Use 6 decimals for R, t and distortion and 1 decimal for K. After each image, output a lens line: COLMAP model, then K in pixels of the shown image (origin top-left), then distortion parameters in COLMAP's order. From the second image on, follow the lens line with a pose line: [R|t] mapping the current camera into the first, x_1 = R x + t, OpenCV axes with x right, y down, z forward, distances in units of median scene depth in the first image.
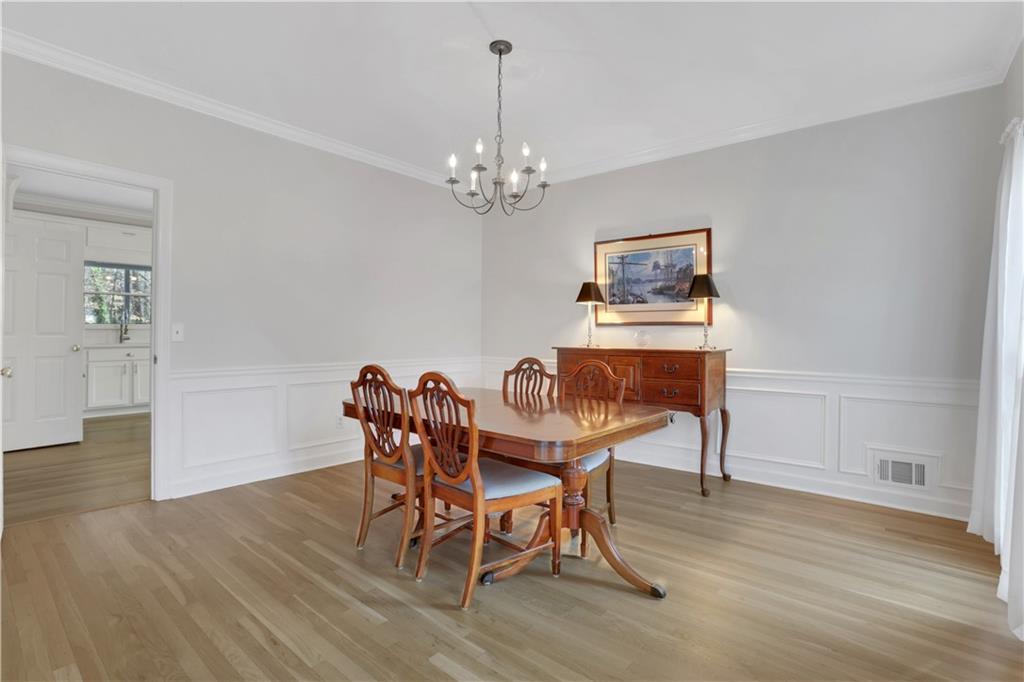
lens RADIAL K [[486.9, 0, 505.0], [0, 486.9, 341.3], [0, 0, 1]] dist [-0.006131, 0.001405]
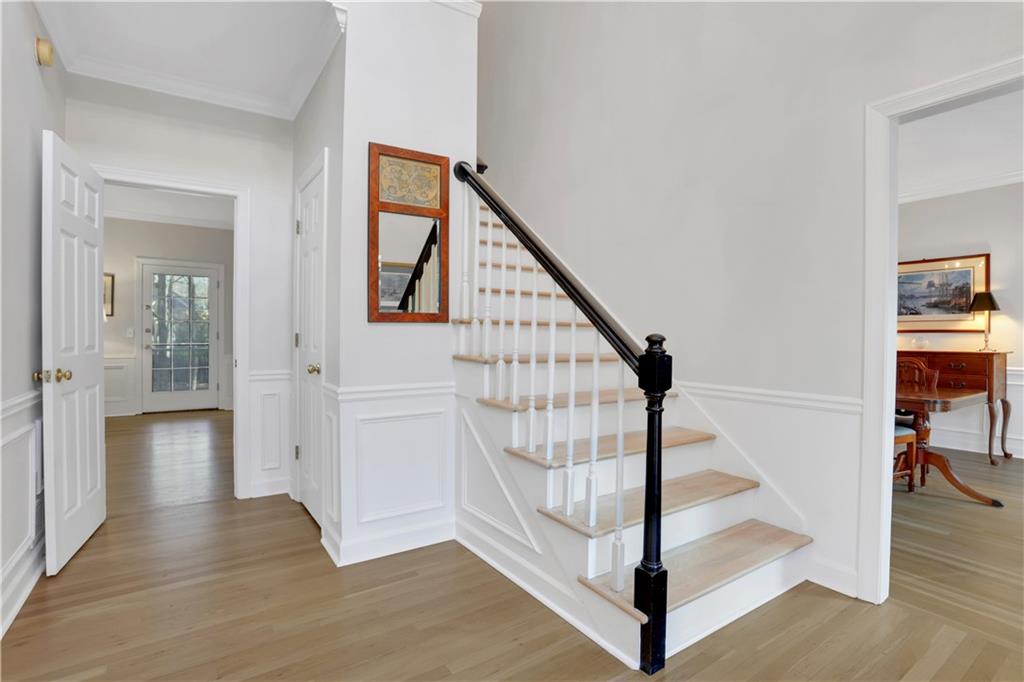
lens RADIAL K [[486.9, 0, 508.9], [0, 486.9, 344.7], [0, 0, 1]] dist [-0.006131, 0.001405]
pose [[0.966667, 0.003352, -0.256015, -0.440912], [-0.005298, 0.999962, -0.006915, 0.013131], [0.255982, 0.008041, 0.966648, -0.500297]]
